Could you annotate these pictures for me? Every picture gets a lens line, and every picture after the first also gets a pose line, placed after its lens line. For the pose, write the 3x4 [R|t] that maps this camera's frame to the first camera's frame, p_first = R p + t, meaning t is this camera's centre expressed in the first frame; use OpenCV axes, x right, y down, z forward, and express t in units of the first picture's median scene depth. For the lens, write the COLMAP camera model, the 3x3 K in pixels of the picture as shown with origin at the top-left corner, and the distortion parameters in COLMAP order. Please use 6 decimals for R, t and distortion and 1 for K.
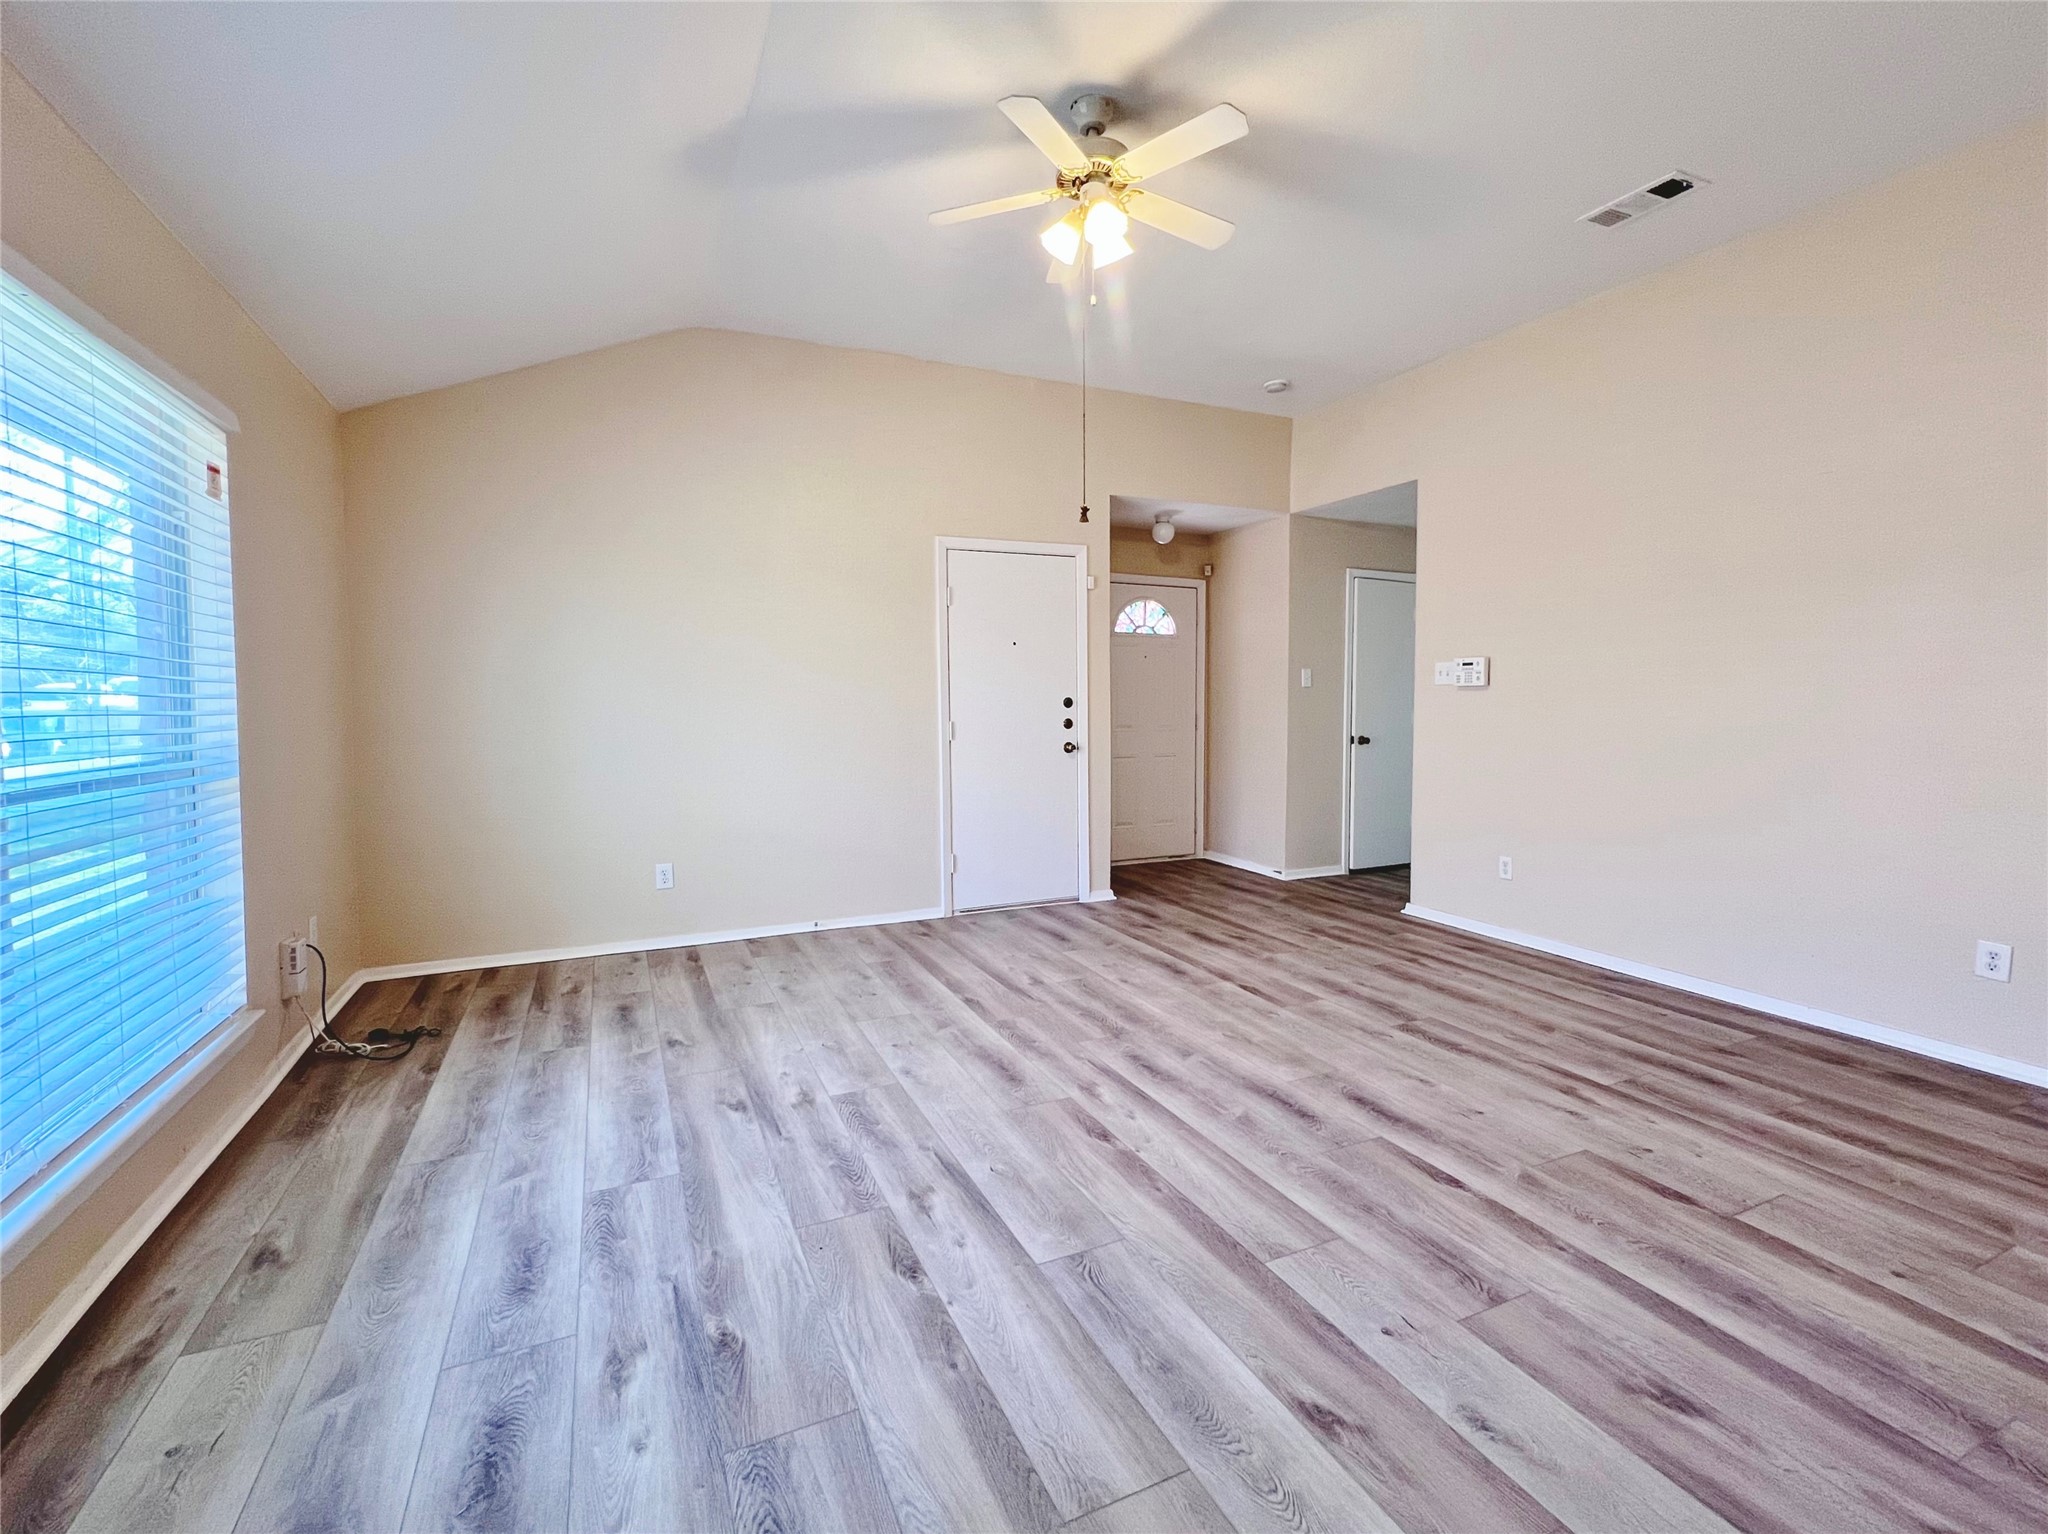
lens RADIAL K [[837.5, 0, 974.6], [0, 837.5, 751.3], [0, 0, 1]] dist [-0.003504, 0.000925]
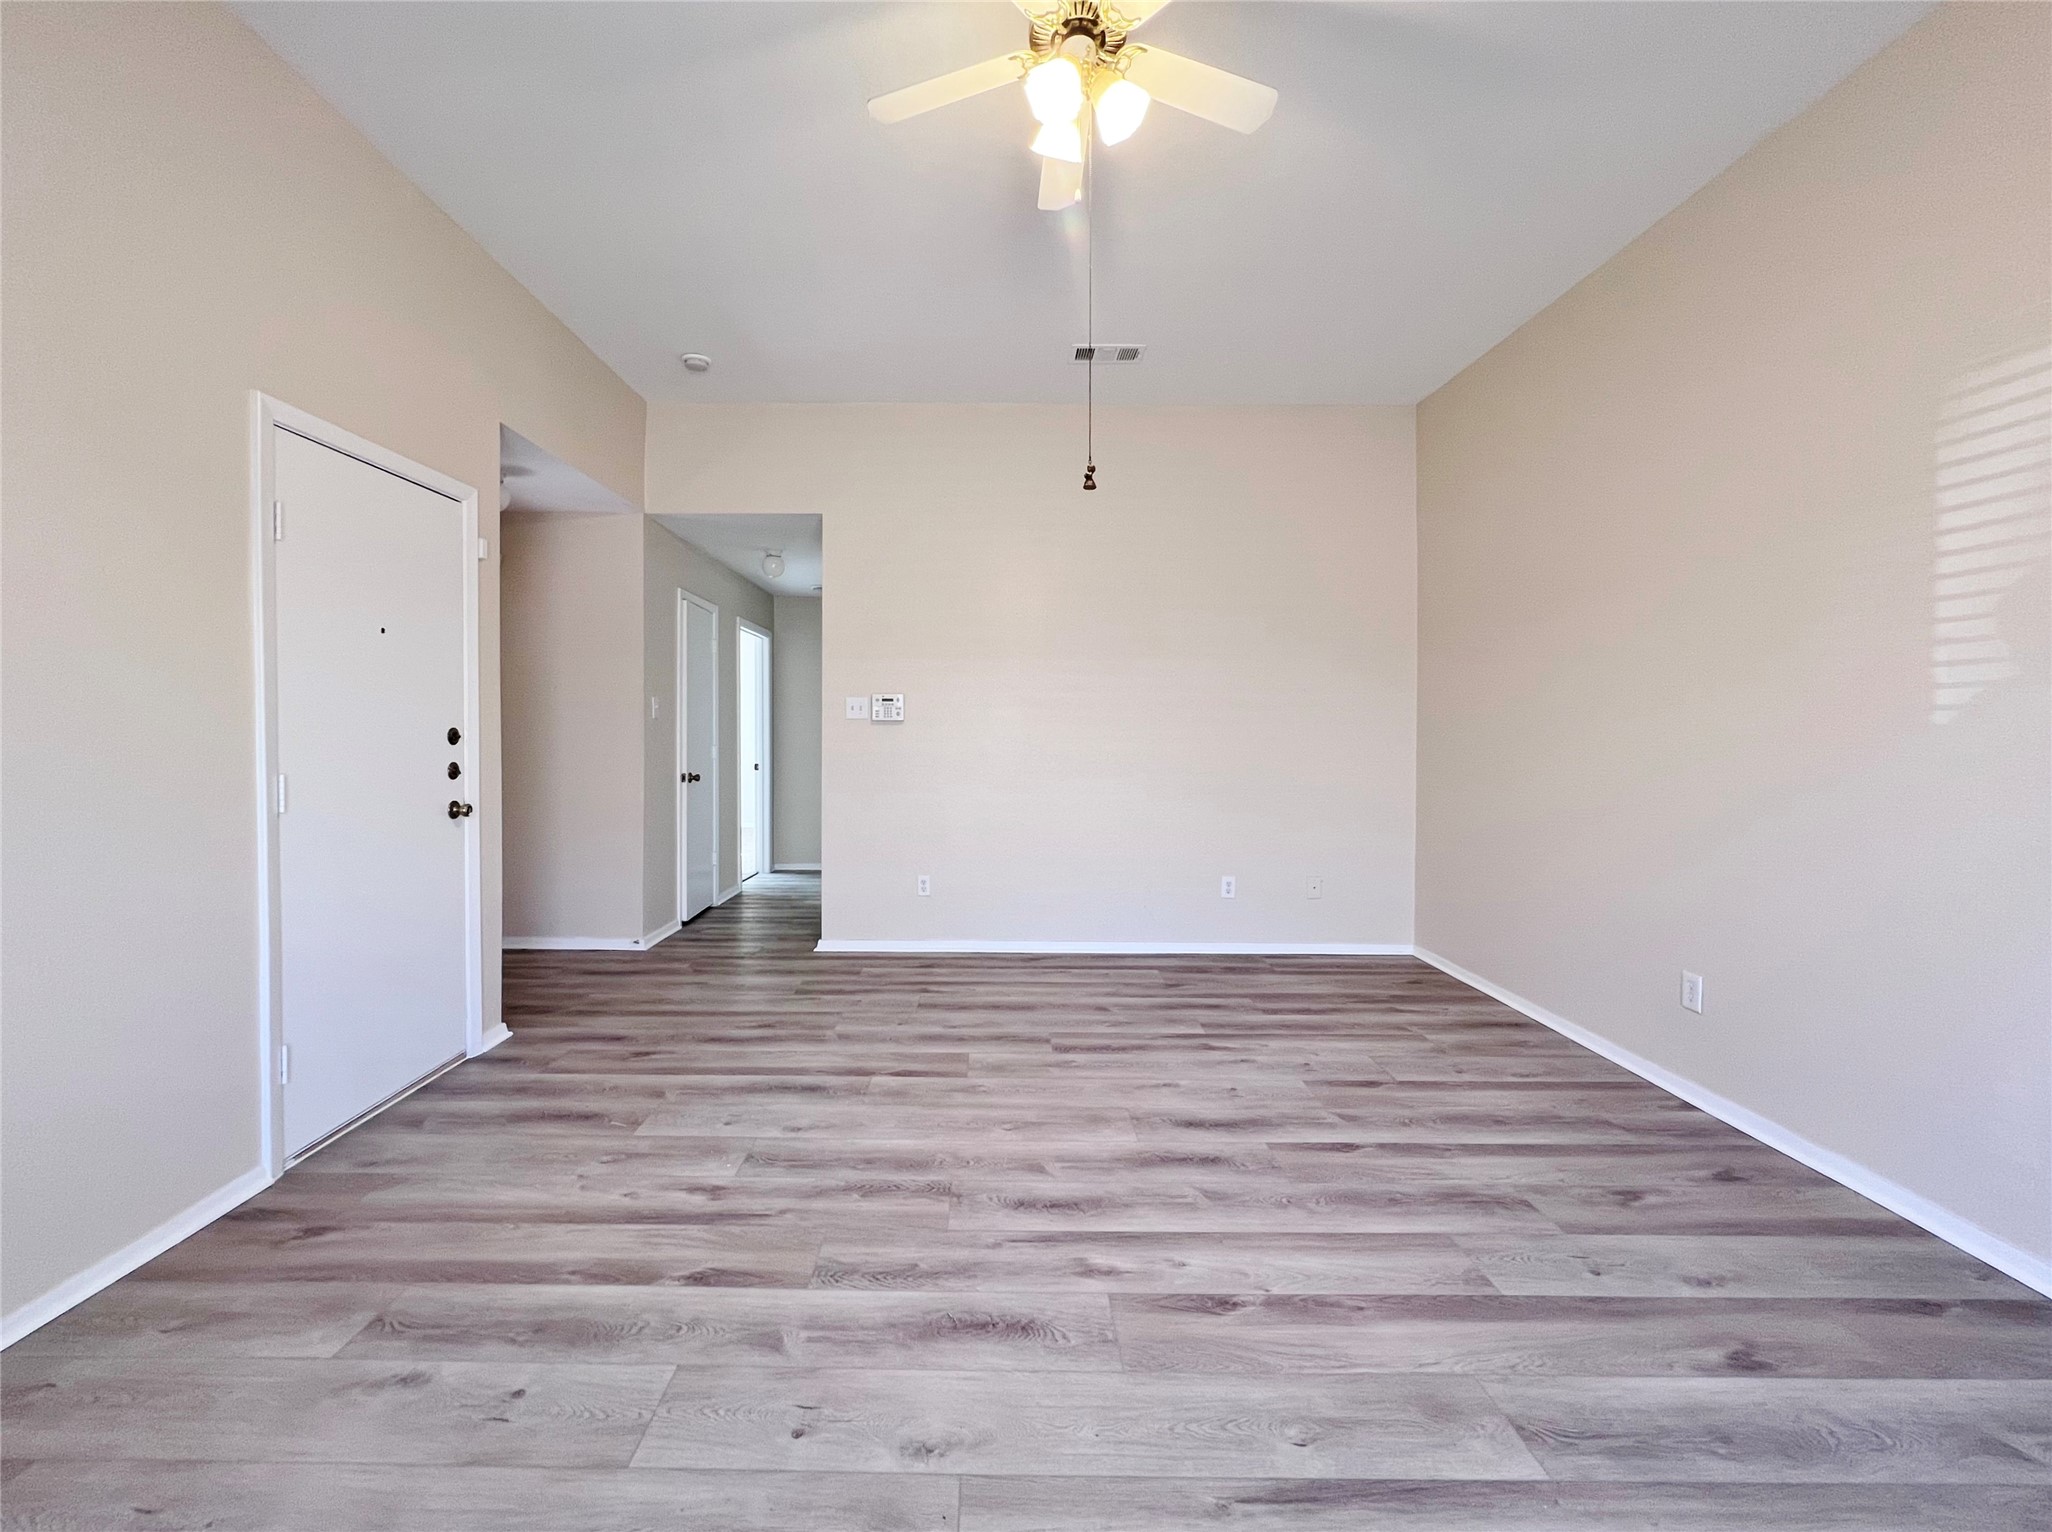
lens RADIAL K [[839.2, 0, 976.5], [0, 839.2, 750.3], [0, 0, 1]] dist [-0.003504, 0.000925]
pose [[0.410519, -0.015440, 0.911721, -0.463040], [0.053913, 0.998518, -0.007365, -0.036751], [-0.910257, 0.052177, 0.410744, 0.640827]]
